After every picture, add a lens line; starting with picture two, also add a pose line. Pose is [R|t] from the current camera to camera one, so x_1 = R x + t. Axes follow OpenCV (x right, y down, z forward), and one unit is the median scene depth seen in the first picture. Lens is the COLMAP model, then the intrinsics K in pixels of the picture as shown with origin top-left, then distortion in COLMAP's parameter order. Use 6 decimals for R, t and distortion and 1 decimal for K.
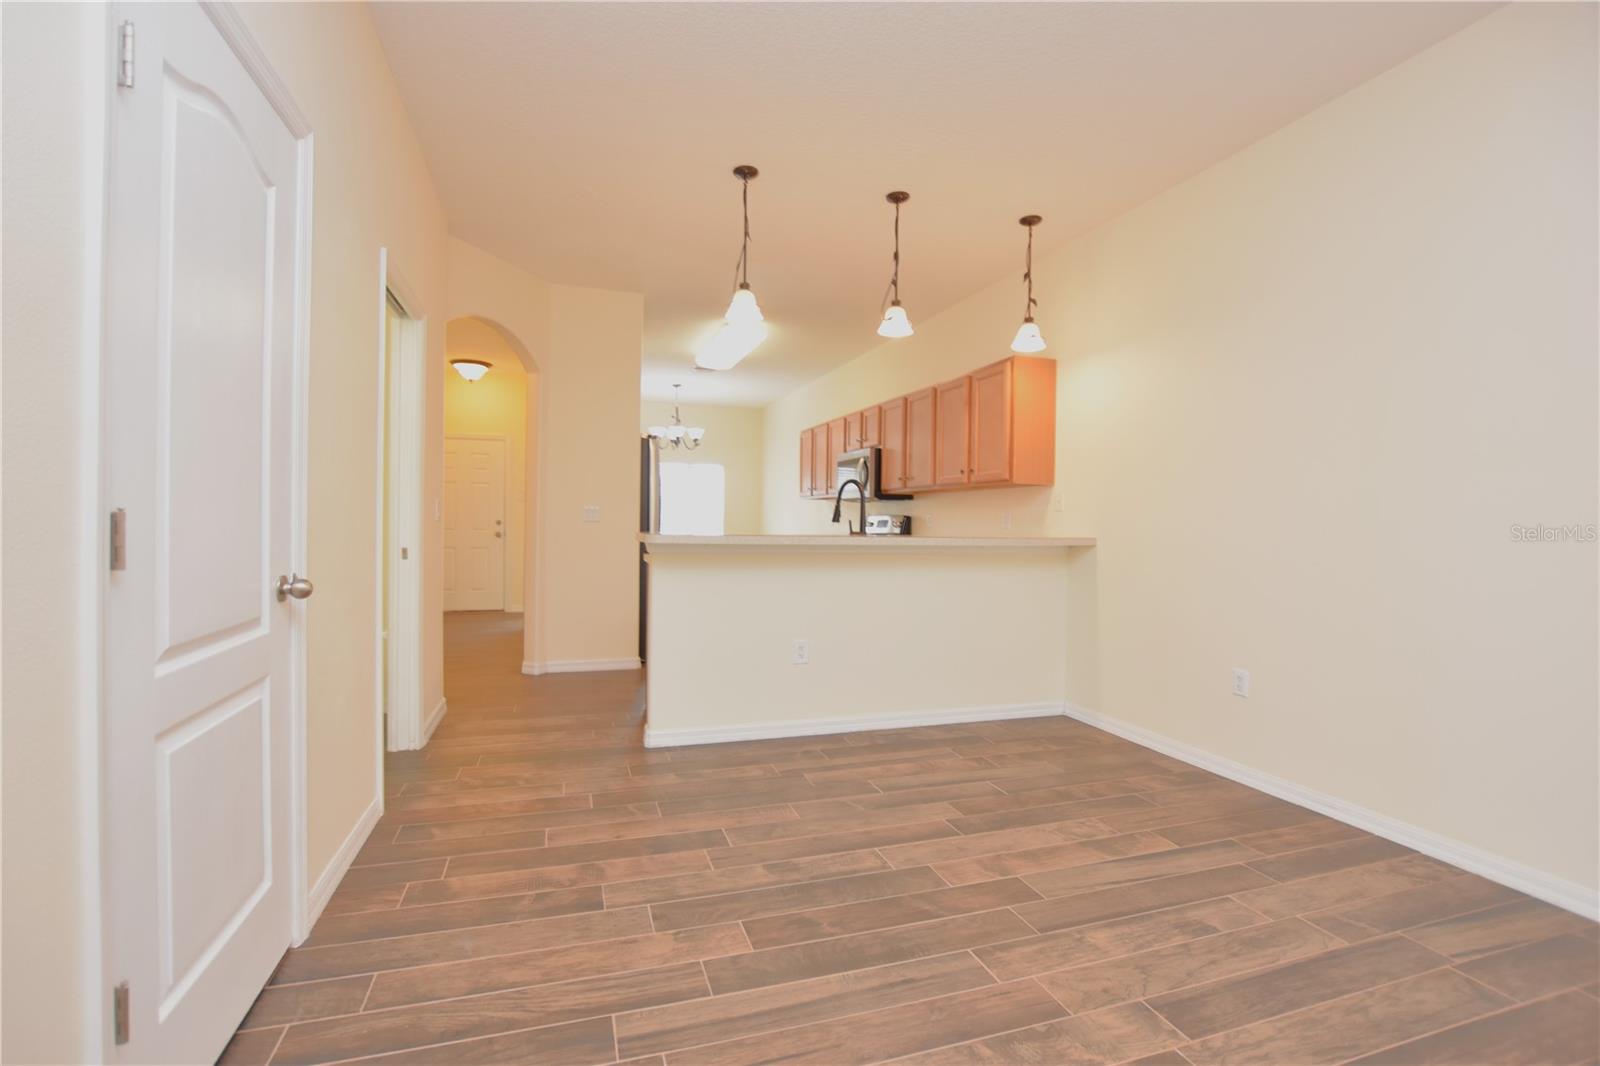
lens RADIAL K [[713.5, 0, 791.1], [0, 713.5, 533.1], [0, 0, 1]] dist [-0.034821, 0.007369]
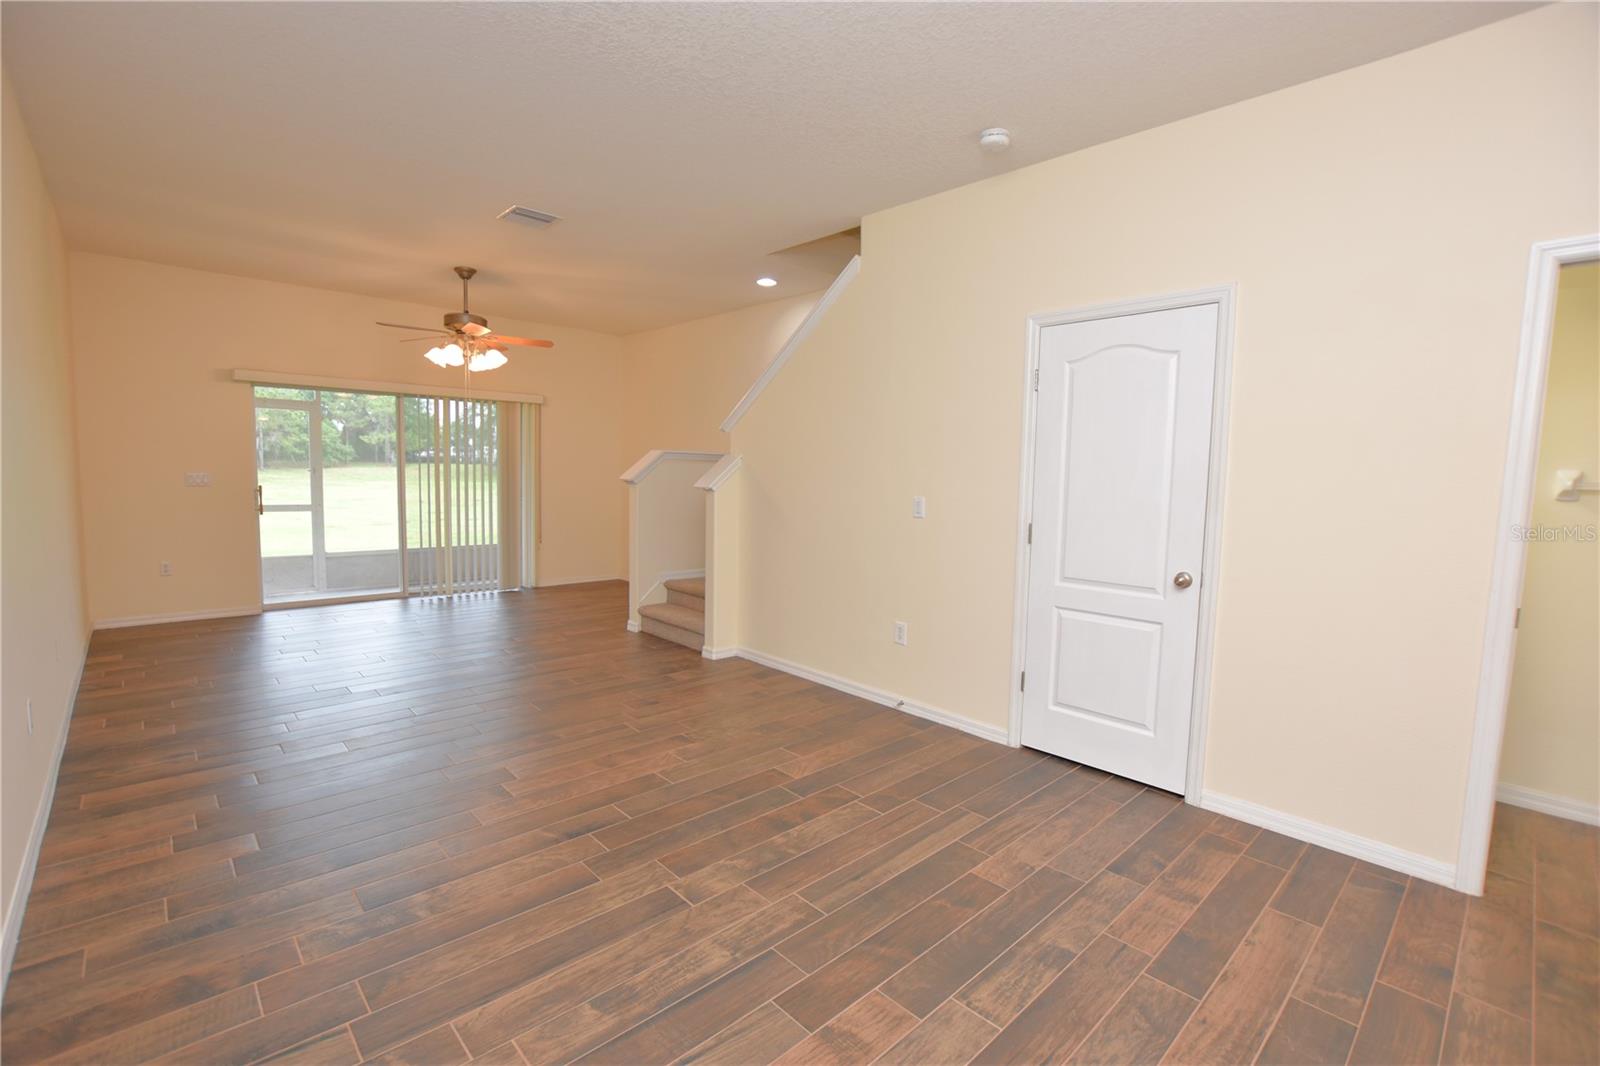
lens RADIAL K [[713.5, 0, 791.1], [0, 713.5, 533.1], [0, 0, 1]] dist [-0.034821, 0.007369]
pose [[-0.903829, -0.000138, -0.427894, 0.684220], [-0.045593, 0.994338, 0.095982, -0.121920], [0.425459, 0.106261, -0.898718, 1.664046]]
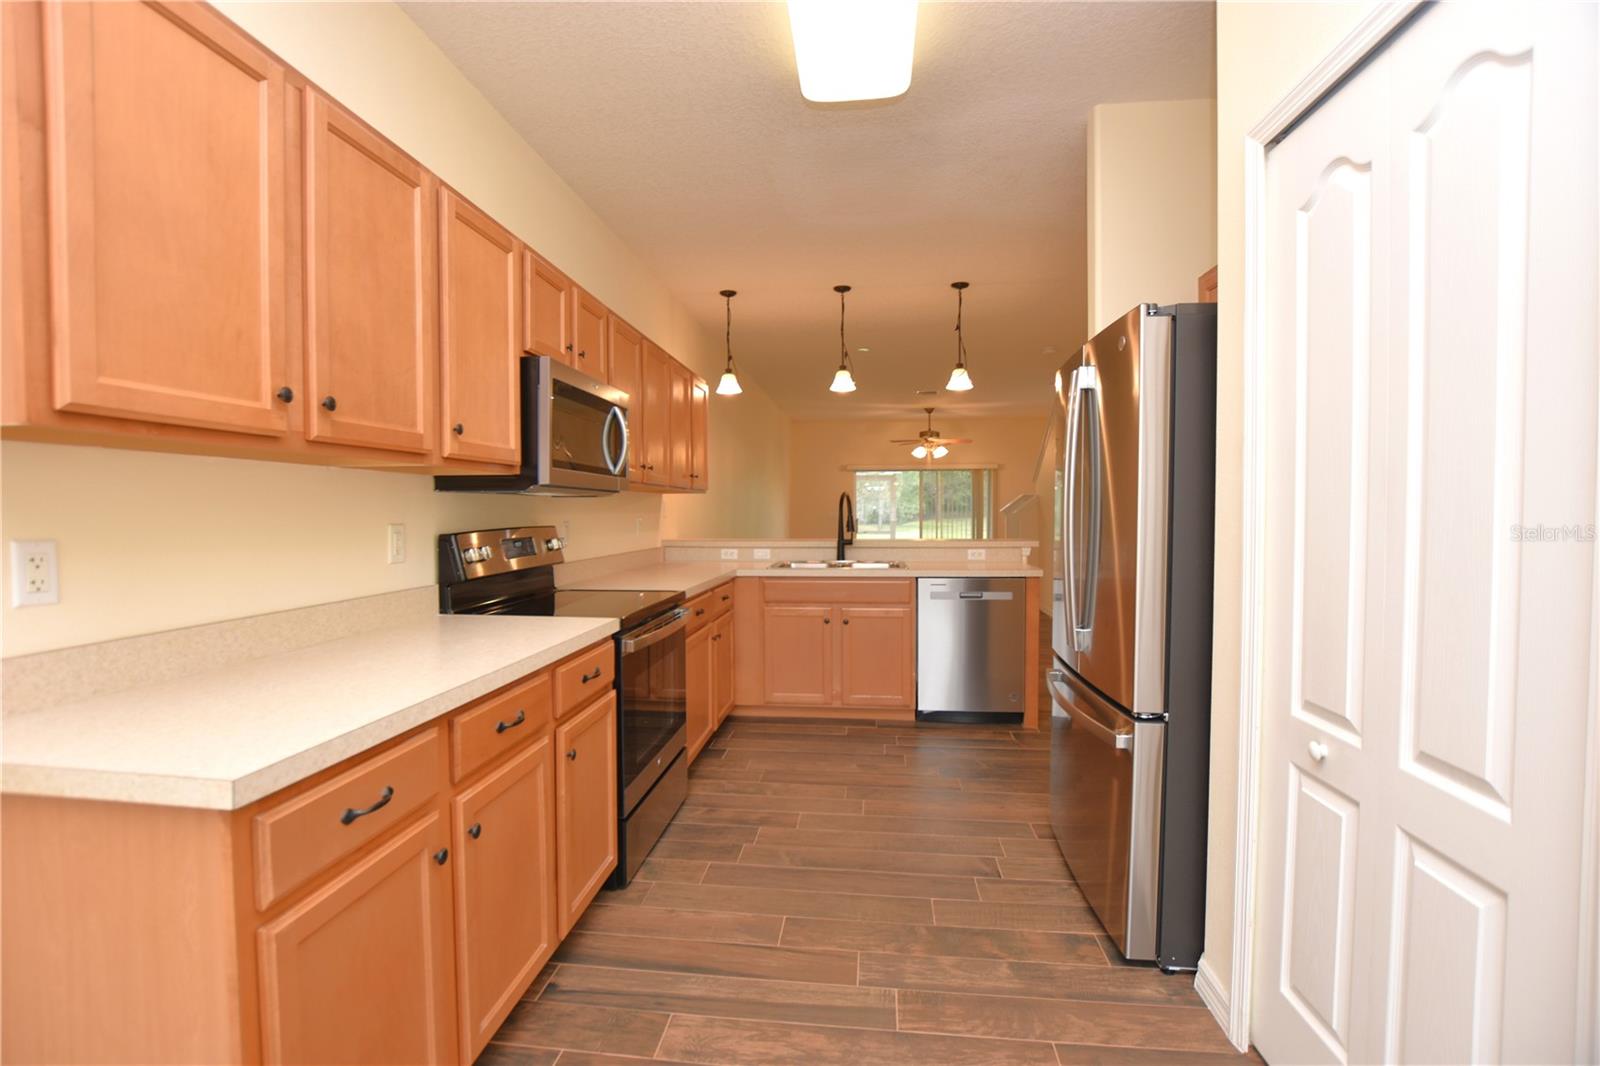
lens RADIAL K [[713.5, 0, 791.1], [0, 713.5, 533.1], [0, 0, 1]] dist [-0.034821, 0.007369]
pose [[-0.909701, -0.025343, 0.414490, -0.563718], [-0.004696, 0.998700, 0.050756, -0.126893], [-0.415237, 0.044226, -0.908637, 3.860482]]
